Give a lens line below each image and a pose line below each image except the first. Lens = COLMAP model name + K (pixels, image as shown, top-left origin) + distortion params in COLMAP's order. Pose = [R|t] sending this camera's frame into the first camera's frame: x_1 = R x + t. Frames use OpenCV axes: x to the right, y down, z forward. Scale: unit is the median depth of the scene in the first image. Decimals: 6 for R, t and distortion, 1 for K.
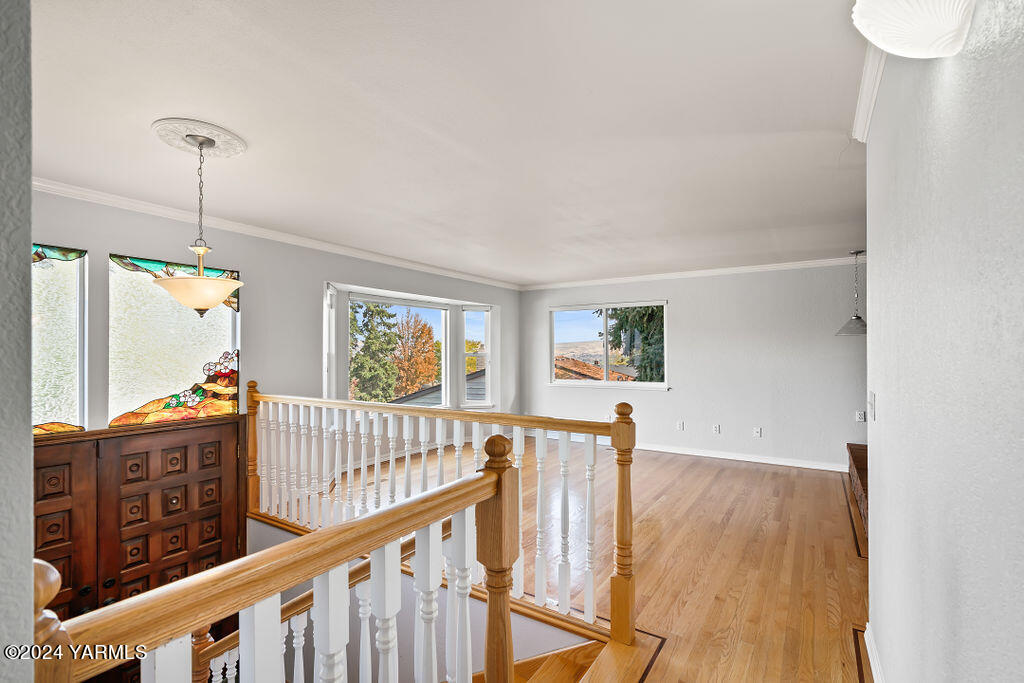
lens RADIAL K [[472.4, 0, 504.4], [0, 472.4, 343.6], [0, 0, 1]] dist [-0.011887, 0.000900]
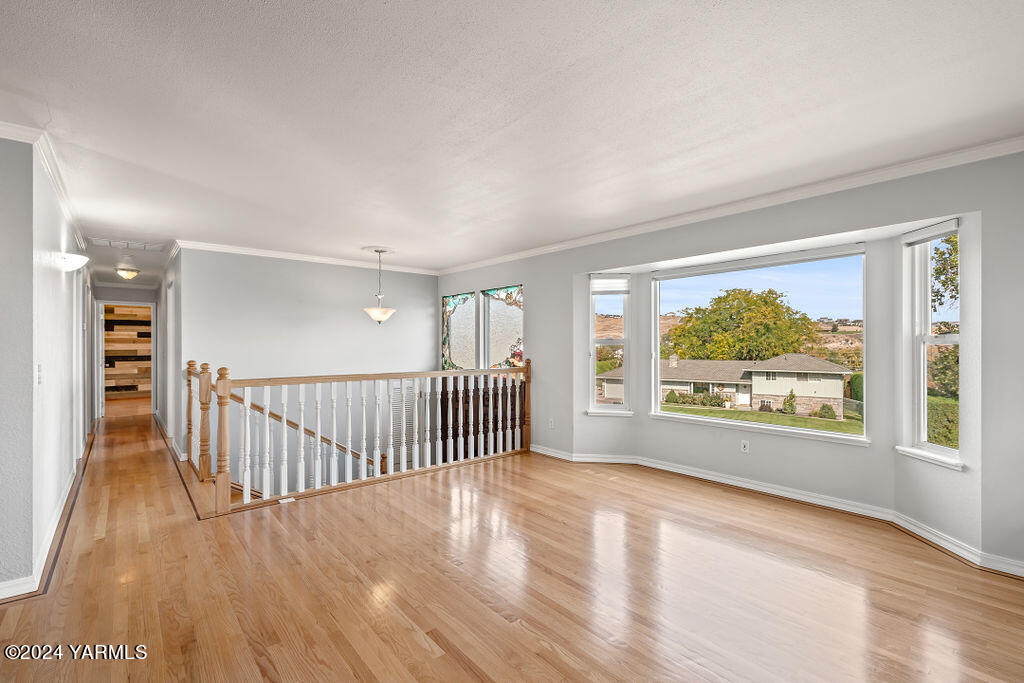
lens RADIAL K [[472.4, 0, 515.6], [0, 472.4, 339.9], [0, 0, 1]] dist [-0.011887, 0.000900]
pose [[-0.283278, 0.001175, -0.959037, 0.908687], [0.019477, 0.999800, -0.004528, 0.028614], [0.958840, -0.019962, -0.283244, 1.454405]]
